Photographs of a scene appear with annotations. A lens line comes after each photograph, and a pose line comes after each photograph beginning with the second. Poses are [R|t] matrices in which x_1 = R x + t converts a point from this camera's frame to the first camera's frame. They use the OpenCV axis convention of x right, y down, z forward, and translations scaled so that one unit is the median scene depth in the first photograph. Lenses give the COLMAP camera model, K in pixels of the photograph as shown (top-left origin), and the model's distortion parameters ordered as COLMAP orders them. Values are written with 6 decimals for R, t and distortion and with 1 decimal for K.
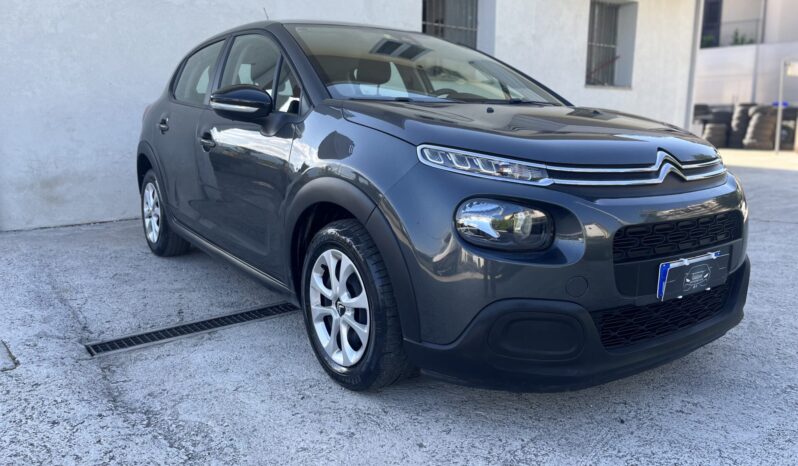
lens RADIAL K [[628.3, 0, 399.0], [0, 628.3, 233.0], [0, 0, 1]] dist [0.051601, -0.004240]
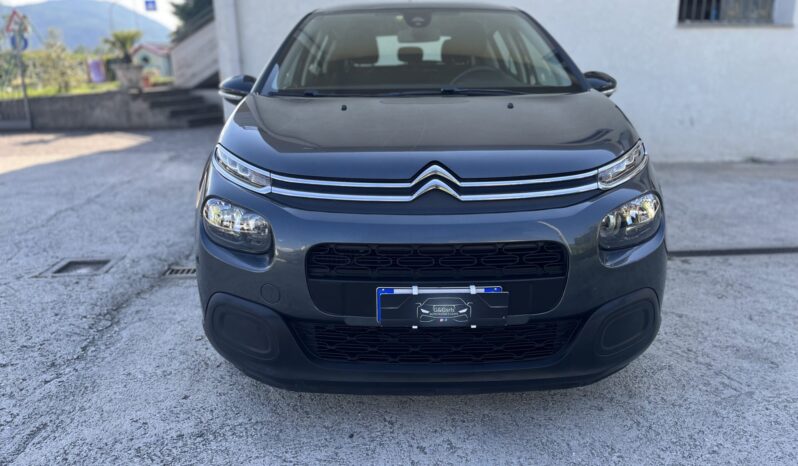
lens RADIAL K [[628.3, 0, 399.0], [0, 628.3, 233.0], [0, 0, 1]] dist [0.051601, -0.004240]
pose [[0.794189, 0.139899, -0.591347, 0.961804], [-0.085431, 0.989178, 0.119282, -0.142591], [0.601635, -0.044213, 0.797546, 0.275781]]
